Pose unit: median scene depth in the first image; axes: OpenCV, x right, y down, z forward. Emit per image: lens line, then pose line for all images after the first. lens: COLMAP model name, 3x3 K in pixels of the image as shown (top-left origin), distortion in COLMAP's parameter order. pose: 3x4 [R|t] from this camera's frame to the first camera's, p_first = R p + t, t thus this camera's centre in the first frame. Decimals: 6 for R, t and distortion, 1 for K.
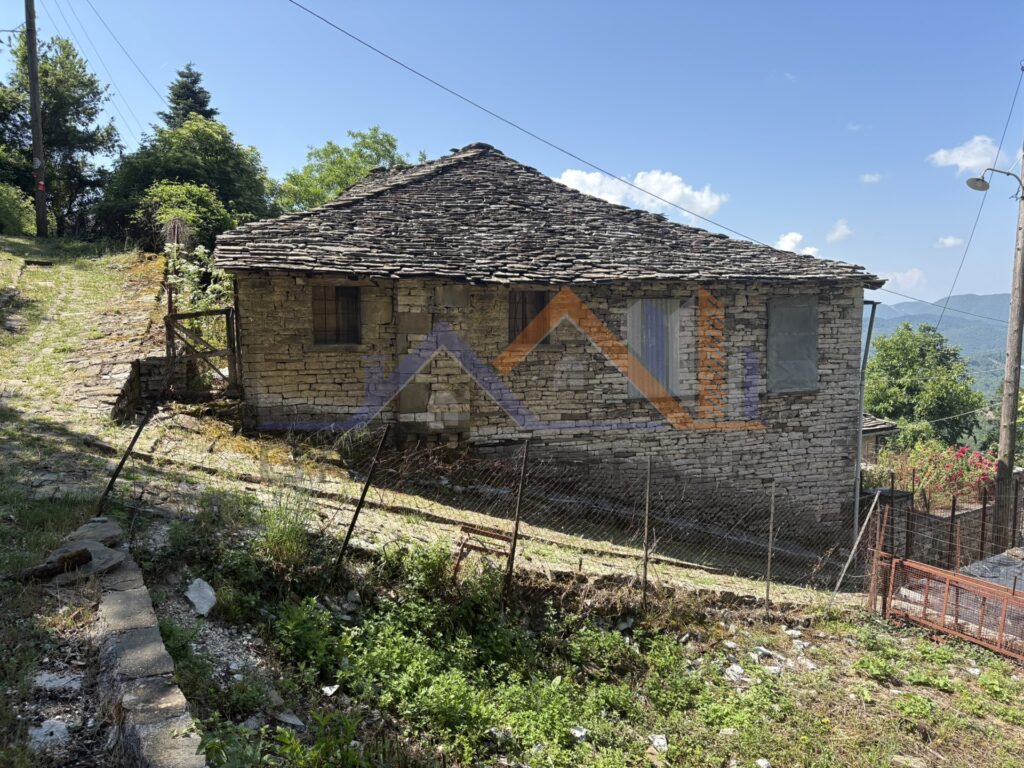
lens RADIAL K [[772.6, 0, 520.2], [0, 772.6, 404.1], [0, 0, 1]] dist [0.034202, -0.037249]
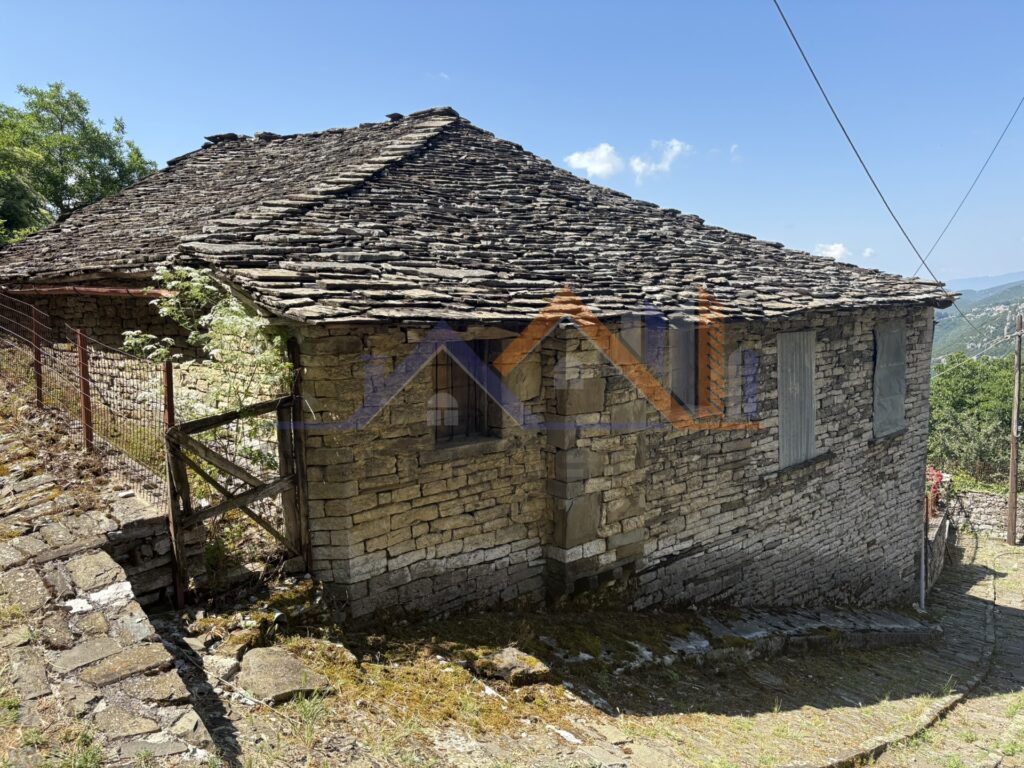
lens RADIAL K [[772.6, 0, 514.1], [0, 772.6, 380.8], [0, 0, 1]] dist [0.034202, -0.037249]
pose [[0.920872, -0.057696, 0.385573, -0.381894], [0.062924, 0.998018, -0.000943, -0.109665], [-0.384755, 0.025130, 0.922677, 0.433374]]
